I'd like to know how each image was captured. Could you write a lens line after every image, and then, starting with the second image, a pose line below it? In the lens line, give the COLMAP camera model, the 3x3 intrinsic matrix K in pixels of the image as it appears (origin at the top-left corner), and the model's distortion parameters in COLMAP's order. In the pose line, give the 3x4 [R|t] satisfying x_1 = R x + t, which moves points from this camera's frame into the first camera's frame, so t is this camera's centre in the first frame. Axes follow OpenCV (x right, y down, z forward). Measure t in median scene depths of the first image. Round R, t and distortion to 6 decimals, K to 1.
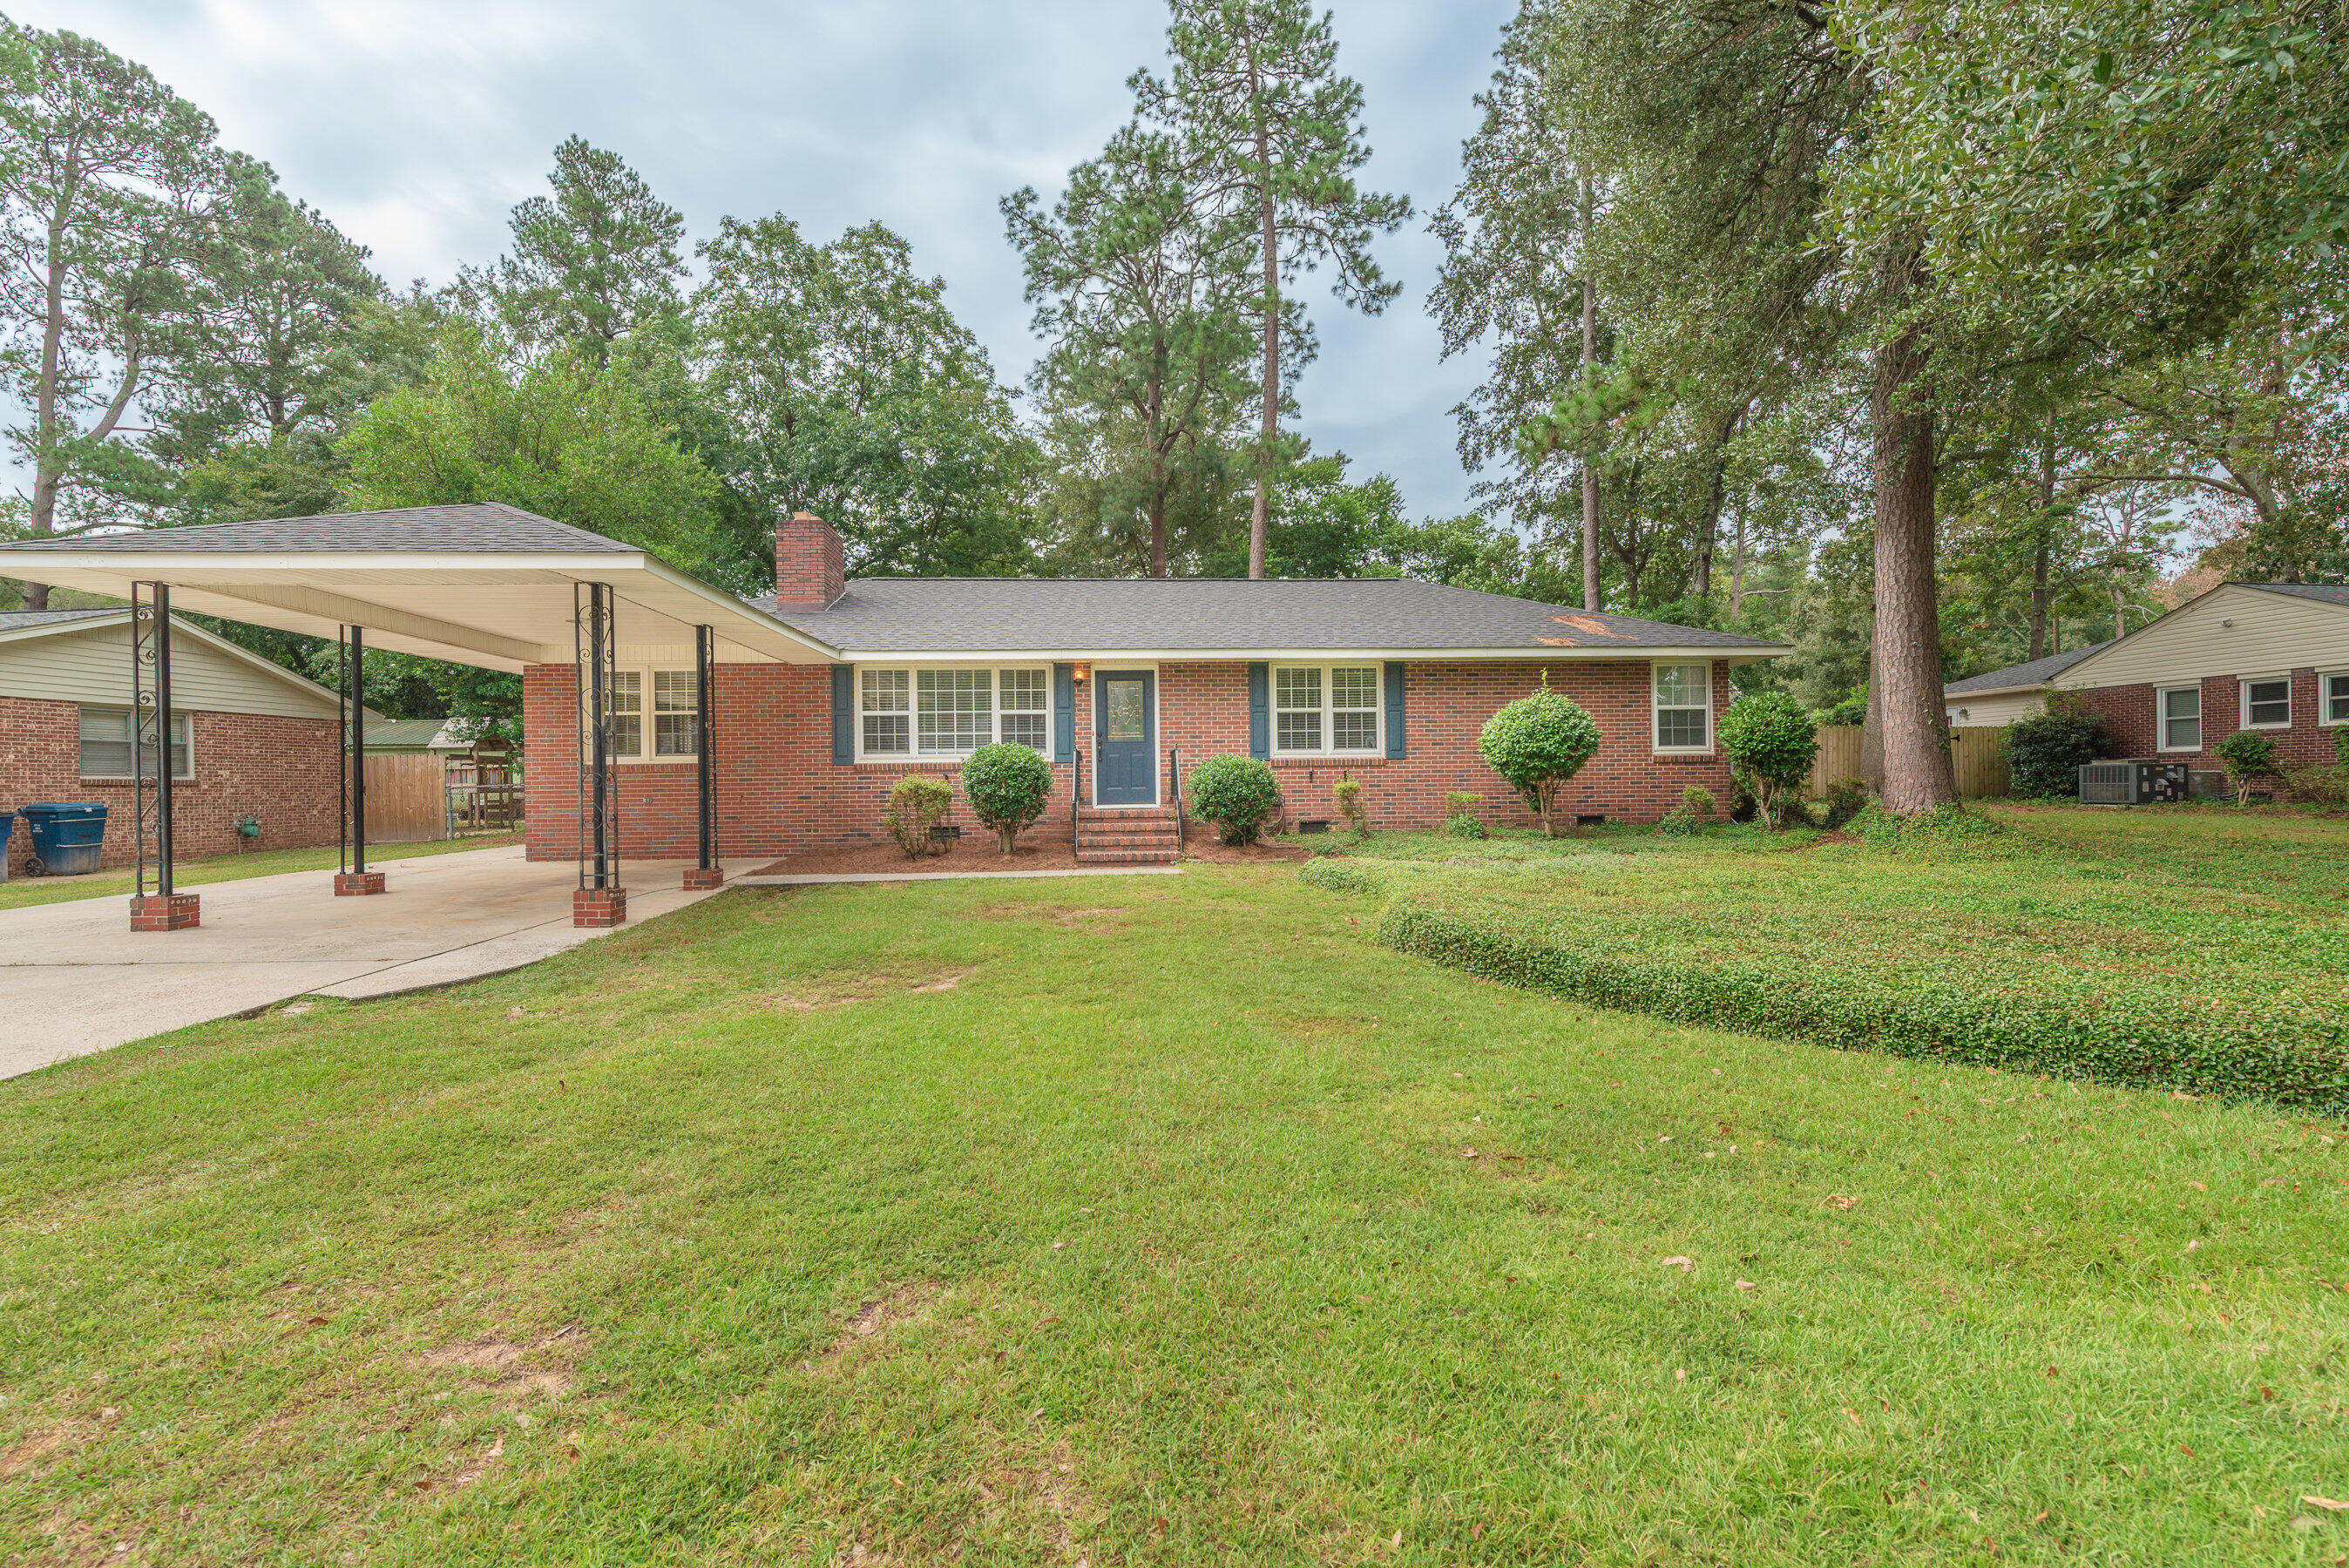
lens RADIAL K [[1014.9, 0, 1189.6], [0, 1014.9, 786.3], [0, 0, 1]] dist [-0.000558, -0.000332]
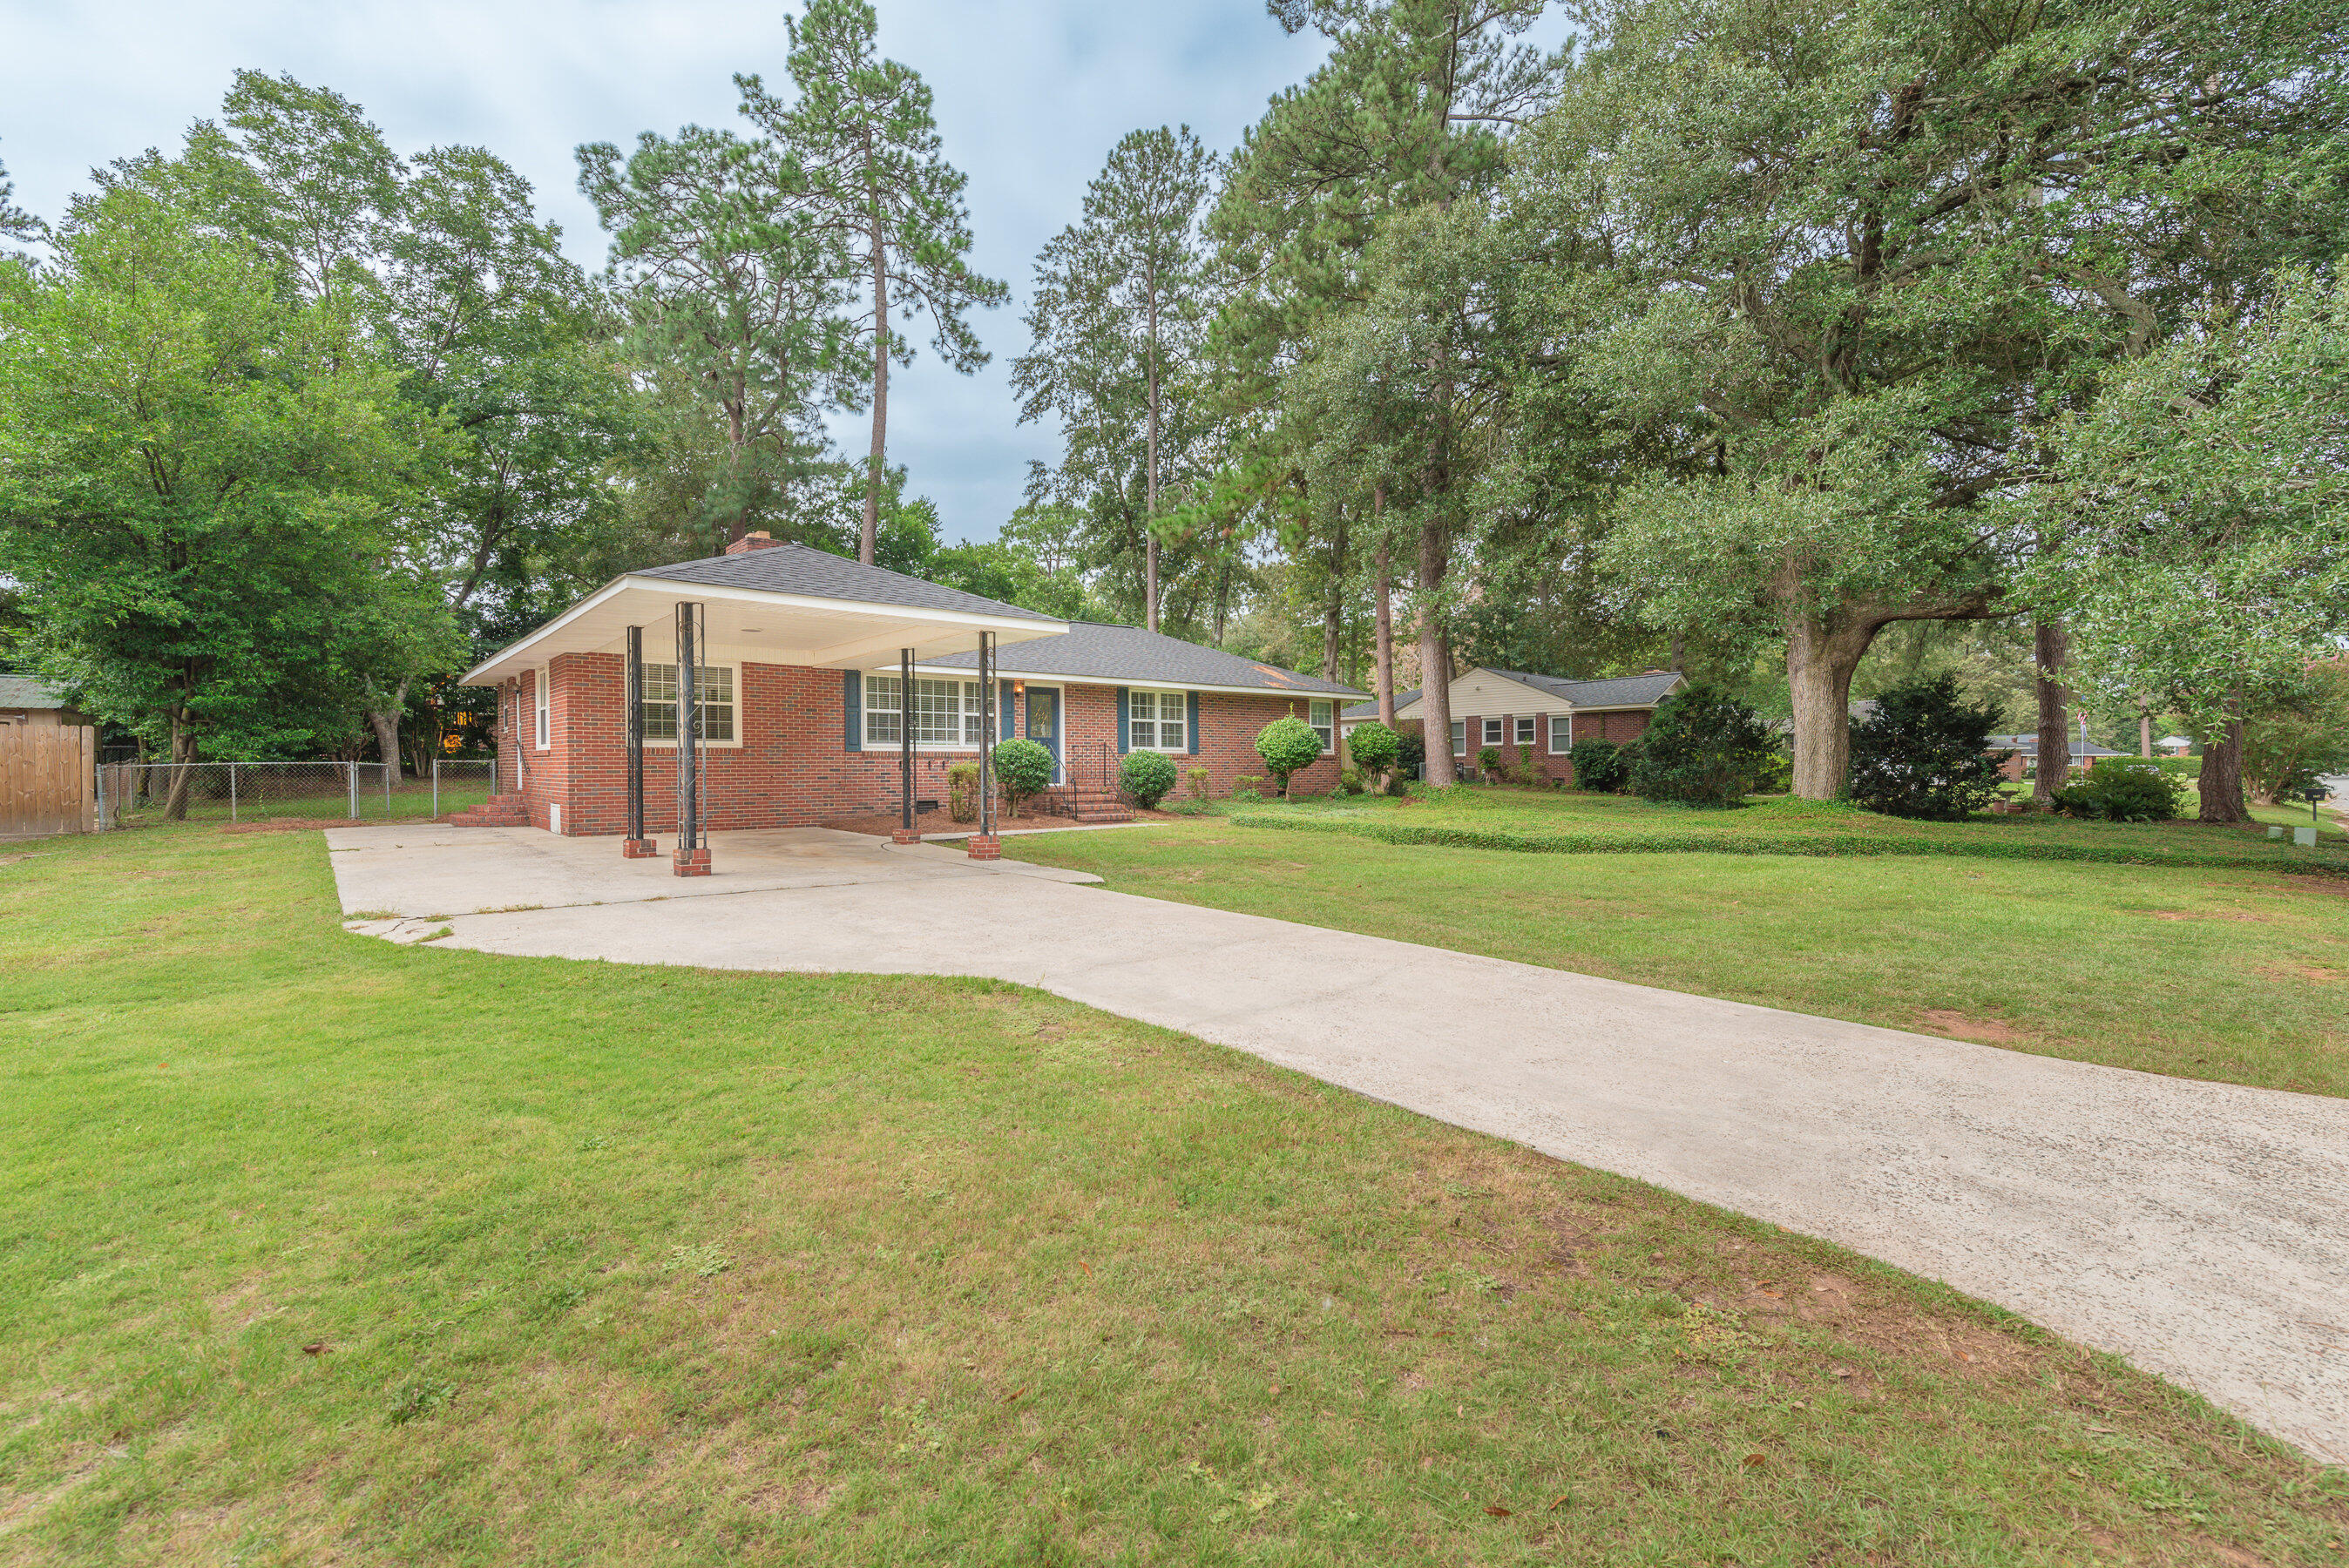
lens RADIAL K [[1014.9, 0, 1189.6], [0, 1014.9, 786.3], [0, 0, 1]] dist [-0.000558, -0.000332]
pose [[0.796472, -0.001389, 0.604674, -0.733862], [-0.004228, 0.999960, 0.007865, 0.009495], [-0.604660, -0.008821, 0.796434, -0.224656]]
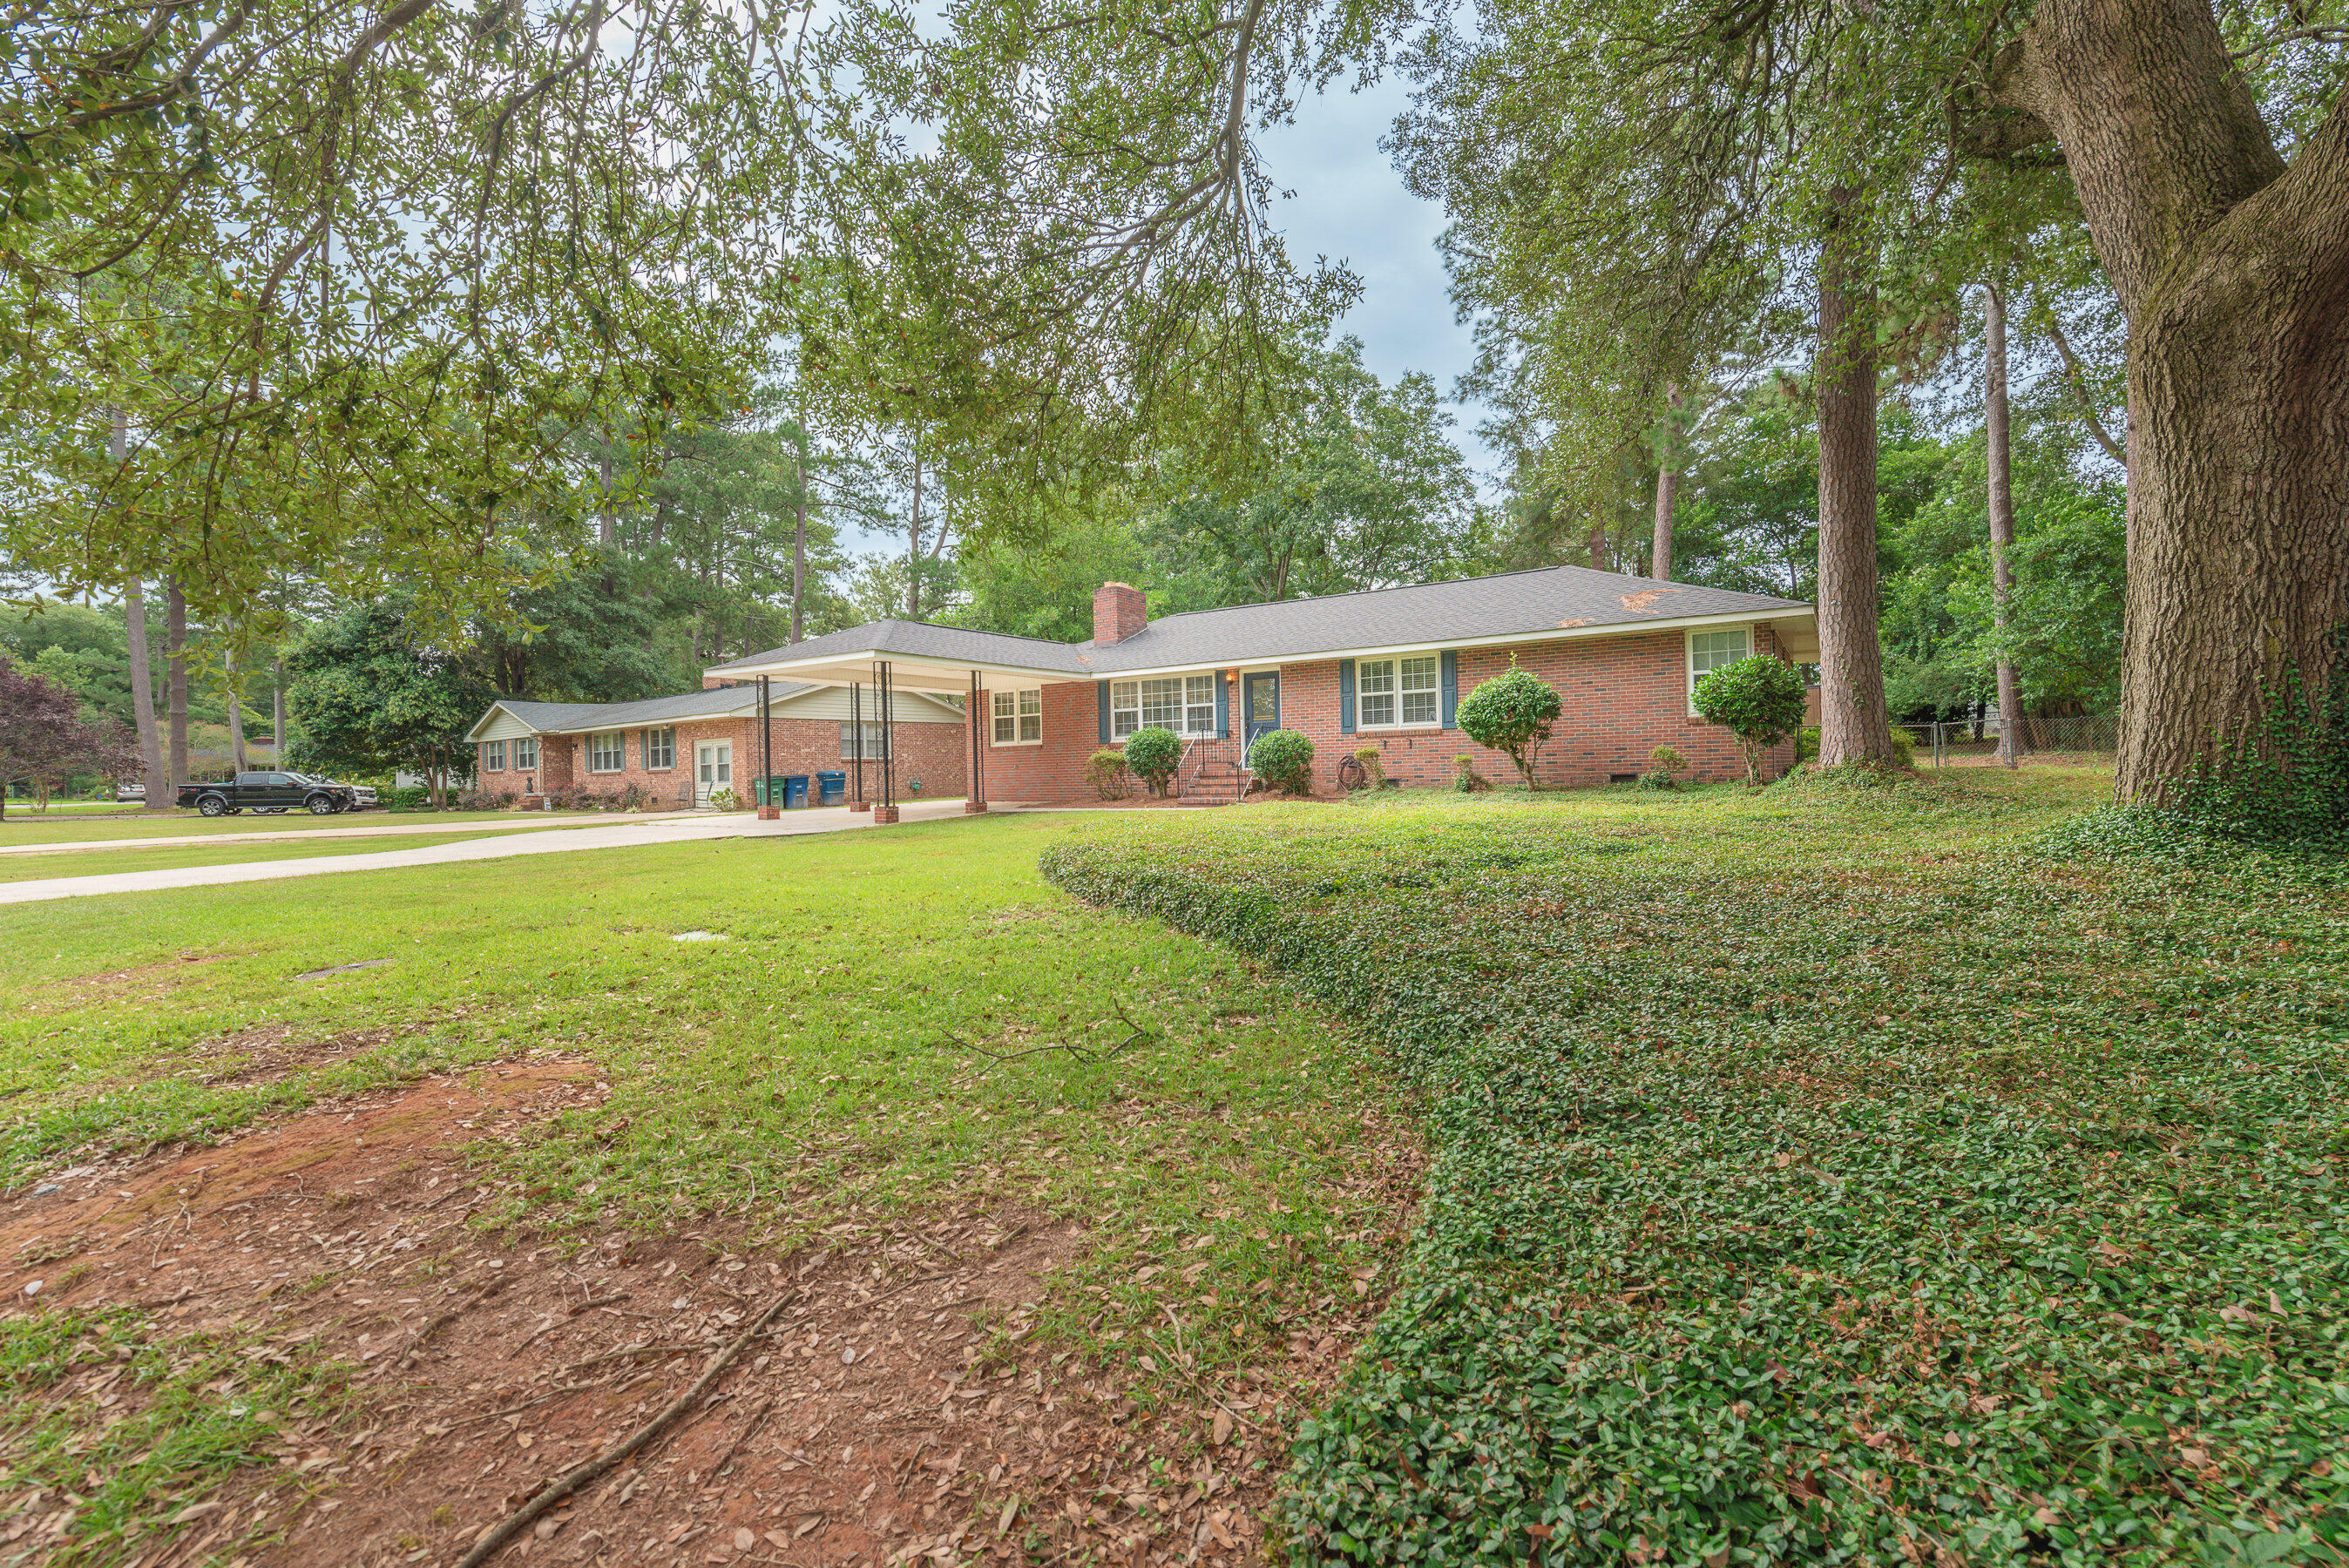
lens RADIAL K [[1014.9, 0, 1189.6], [0, 1014.9, 786.3], [0, 0, 1]] dist [-0.000558, -0.000332]
pose [[0.794662, 0.002552, -0.607046, 0.703957], [0.010137, 0.999796, 0.017473, 0.018275], [0.606967, -0.020039, 0.794474, -0.180071]]
